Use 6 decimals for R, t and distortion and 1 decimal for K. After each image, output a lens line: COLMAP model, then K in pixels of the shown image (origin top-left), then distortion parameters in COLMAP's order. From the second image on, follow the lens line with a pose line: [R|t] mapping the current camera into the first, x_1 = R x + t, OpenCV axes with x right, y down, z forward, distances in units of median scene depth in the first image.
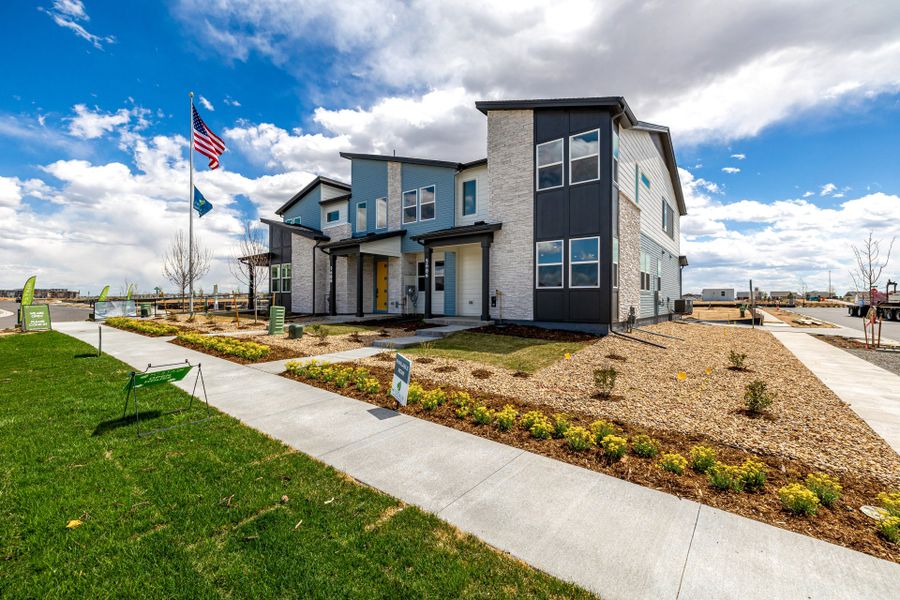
lens RADIAL K [[379.7, 0, 450.0], [0, 379.7, 300.0], [0, 0, 1]] dist [0.000624, 0.000094]
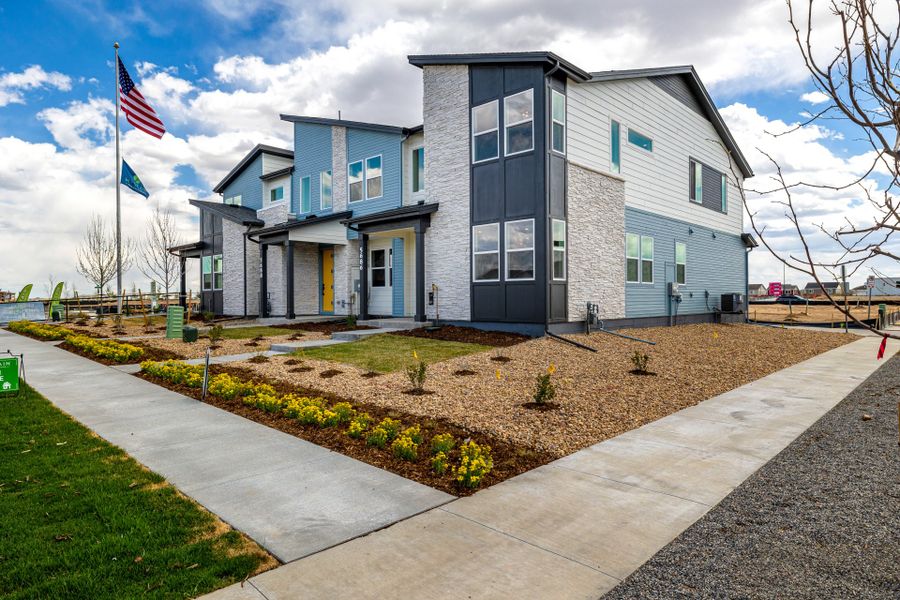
lens RADIAL K [[547.6, 0, 450.0], [0, 547.6, 300.0], [0, 0, 1]] dist [0.001109, -0.000980]
pose [[0.994721, -0.009984, -0.102127, 0.246209], [0.010192, 0.999947, 0.001514, 0.005390], [0.102107, -0.002547, 0.994770, -0.156444]]
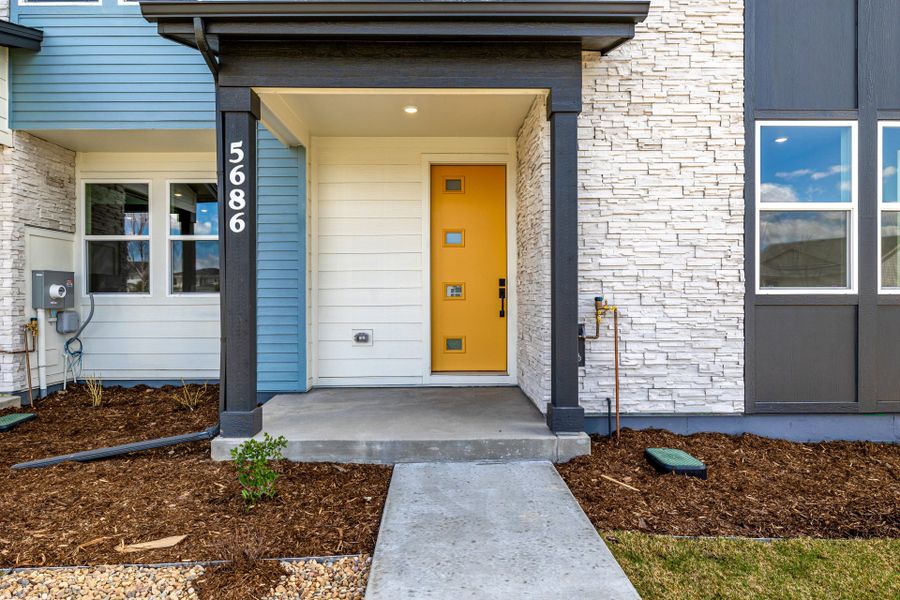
lens RADIAL K [[547.6, 0, 450.0], [0, 547.6, 300.0], [0, 0, 1]] dist [0.001109, -0.000980]
pose [[0.784410, -0.007784, 0.620194, -0.150857], [0.006057, 0.999970, 0.004889, -0.023899], [-0.620213, -0.000078, 0.784434, 0.684432]]
